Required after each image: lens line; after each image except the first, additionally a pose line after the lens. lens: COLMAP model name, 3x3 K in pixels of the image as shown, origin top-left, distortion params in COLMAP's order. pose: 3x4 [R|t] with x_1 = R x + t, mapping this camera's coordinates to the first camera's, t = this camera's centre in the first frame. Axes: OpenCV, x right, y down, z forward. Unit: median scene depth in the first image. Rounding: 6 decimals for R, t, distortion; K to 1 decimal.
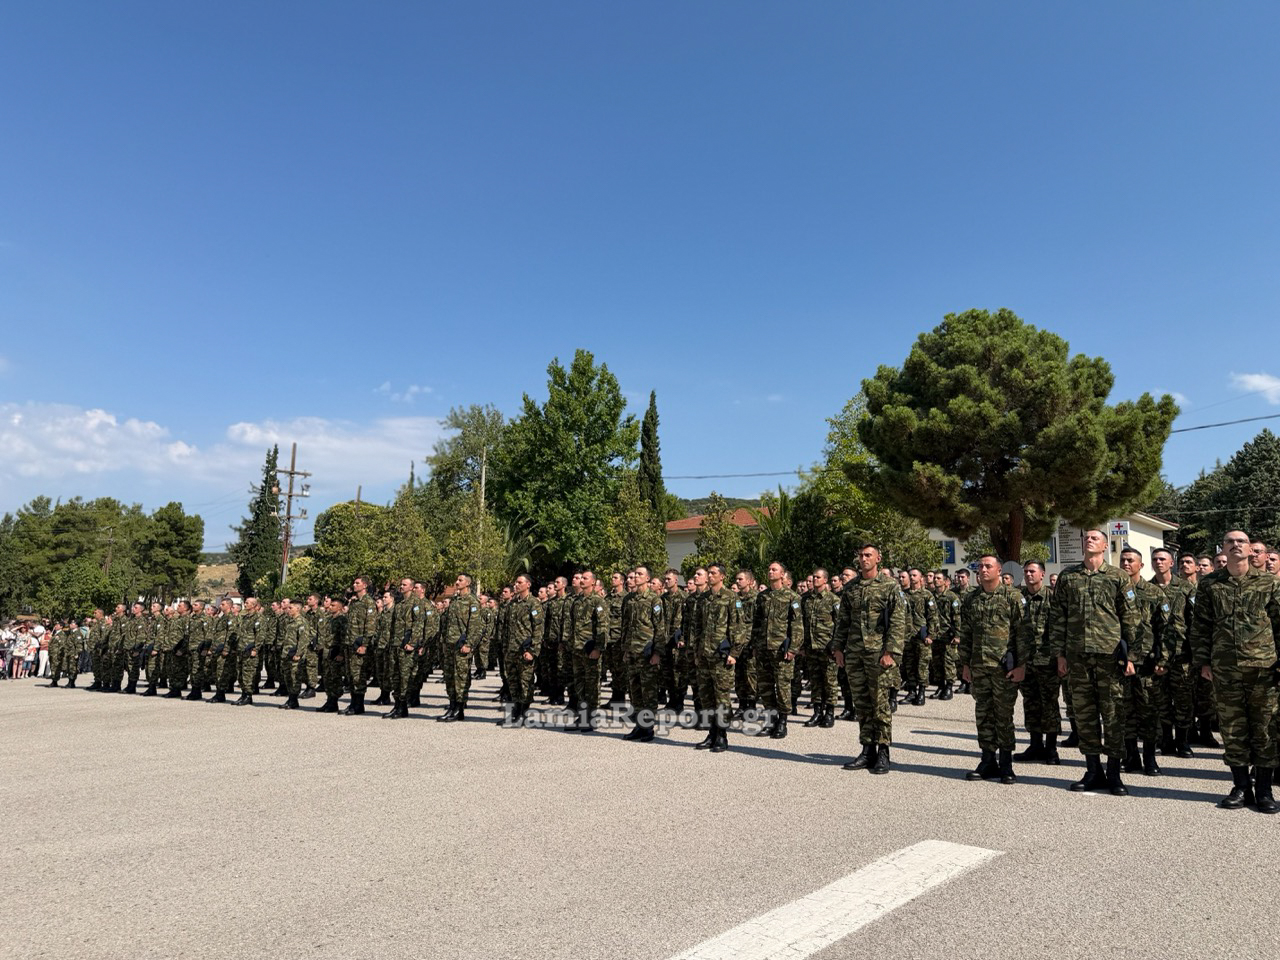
lens RADIAL K [[886.9, 0, 638.4], [0, 886.9, 502.0], [0, 0, 1]] dist [0.029729, -0.047370]
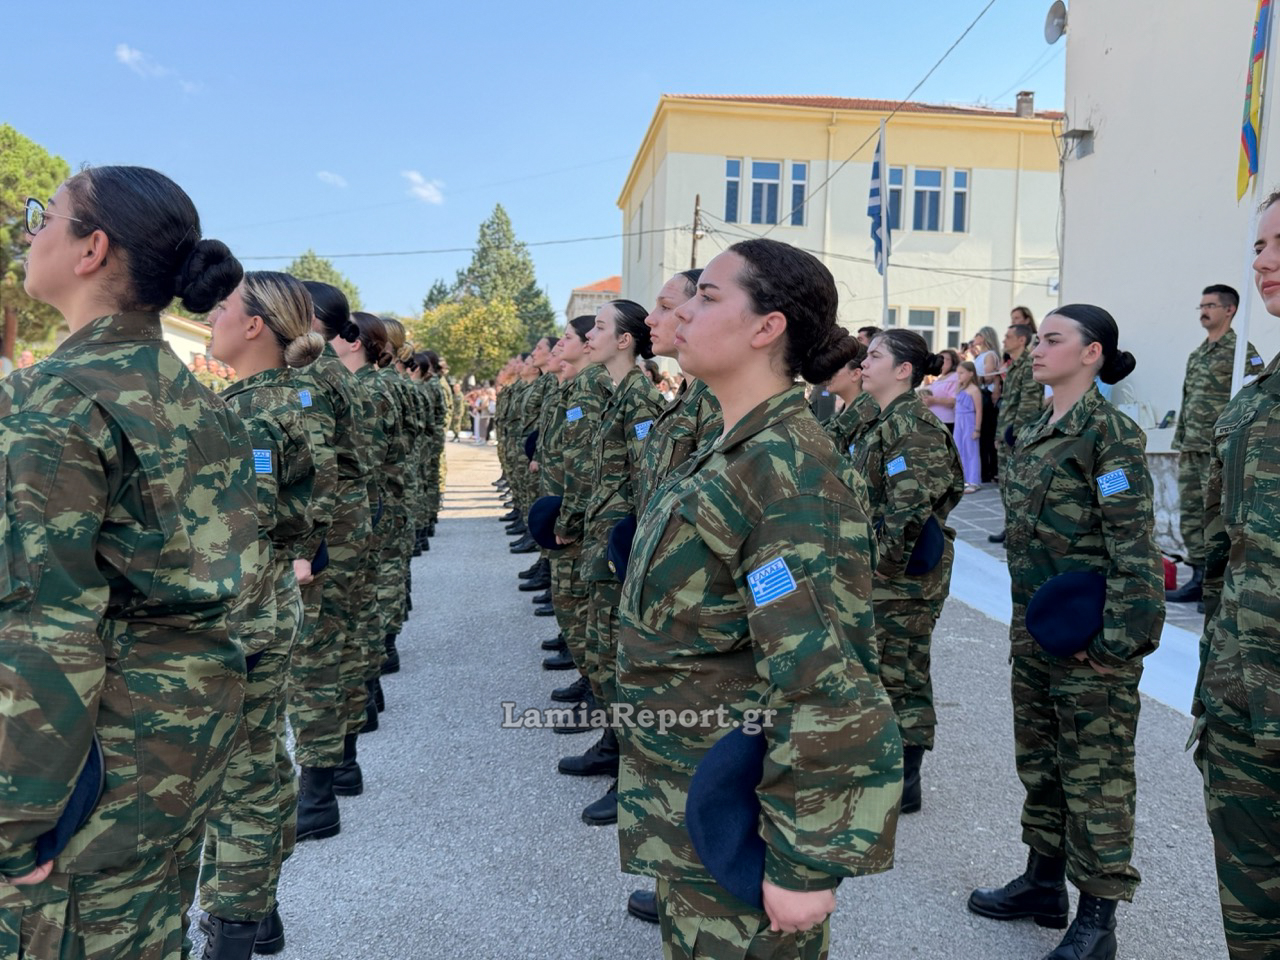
lens RADIAL K [[1124.2, 0, 634.0], [0, 1124.2, 486.0], [0, 0, 1]] dist [0.075815, -0.088222]
pose [[0.678348, -0.023478, 0.734366, -0.130416], [-0.107287, 0.985611, 0.130614, -0.054815], [-0.726866, -0.167389, 0.666068, -0.669591]]
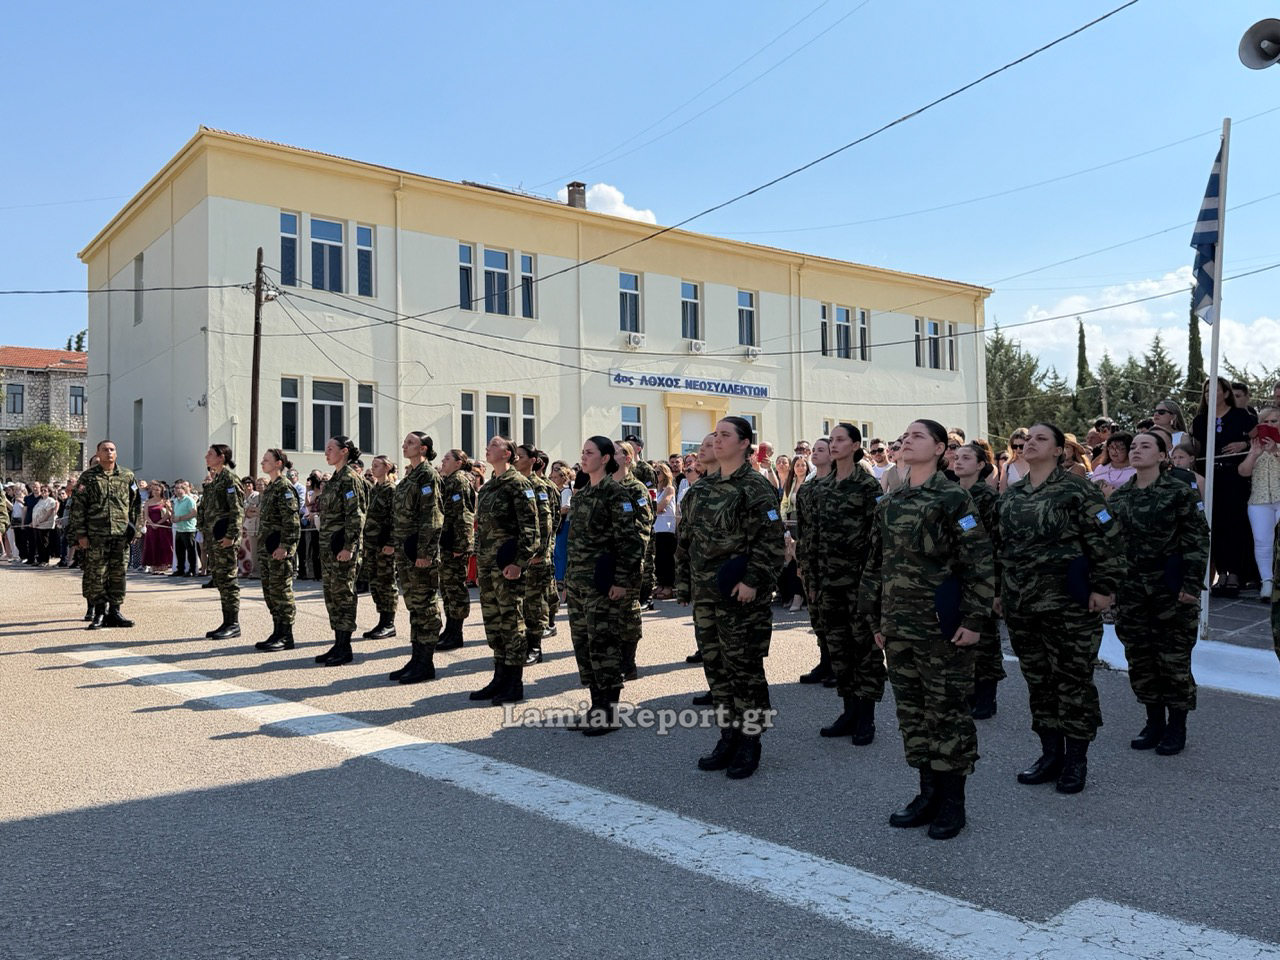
lens RADIAL K [[1124.2, 0, 648.6], [0, 1124.2, 488.2], [0, 0, 1]] dist [0.075815, -0.088222]
pose [[0.194524, 0.025503, 0.980566, -0.085720], [-0.102404, 0.994727, -0.005557, -0.015857], [-0.975538, -0.099333, 0.196110, -0.265348]]
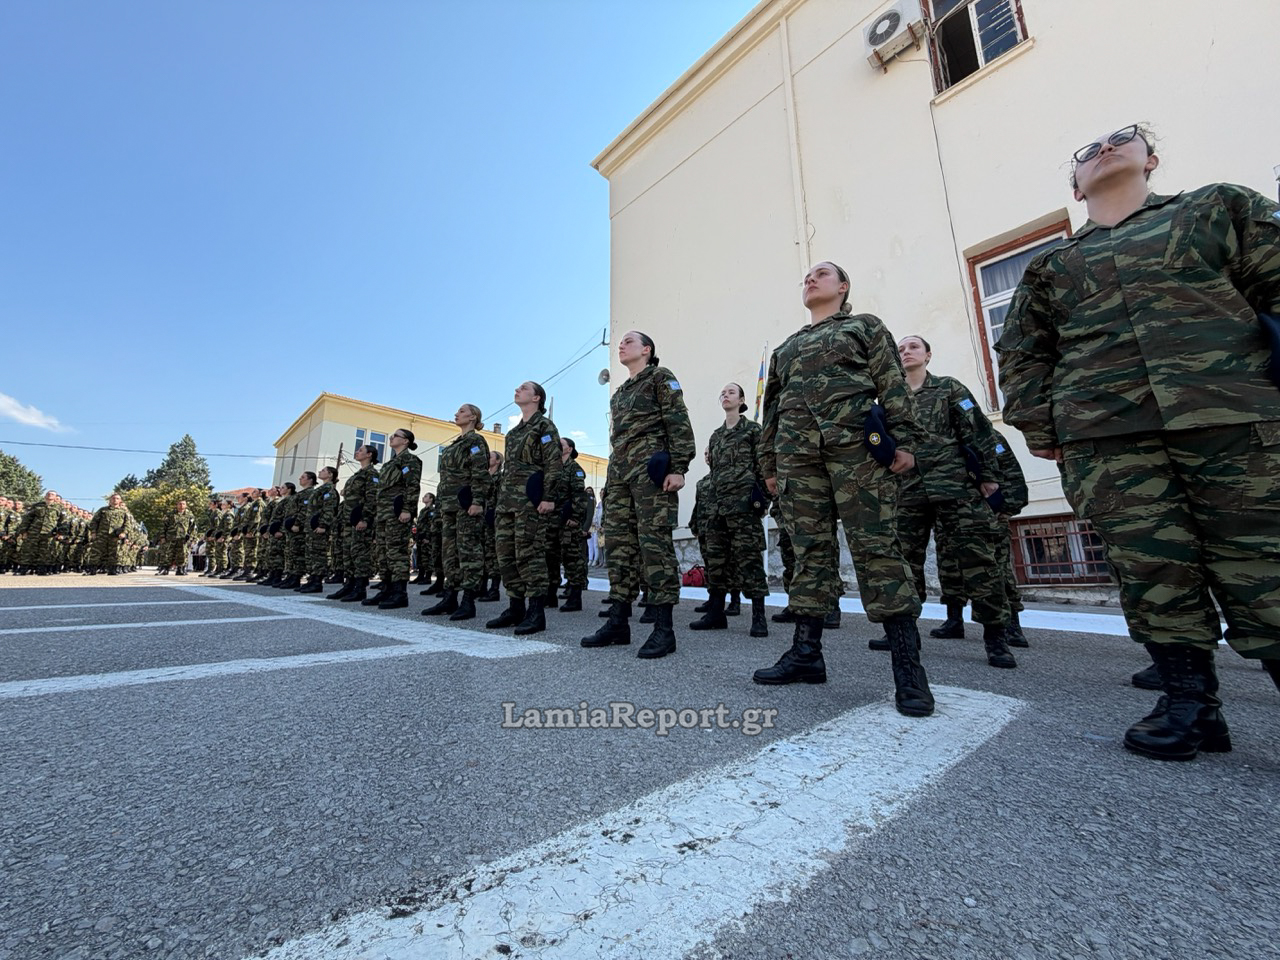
lens RADIAL K [[505.5, 0, 633.8], [0, 505.5, 481.3], [0, 0, 1]] dist [-0.000716, 0.000419]
pose [[0.079560, 0.195771, 0.977417, -0.160639], [-0.121761, 0.975091, -0.185394, 0.011387], [-0.989366, -0.104262, 0.101415, -0.518561]]
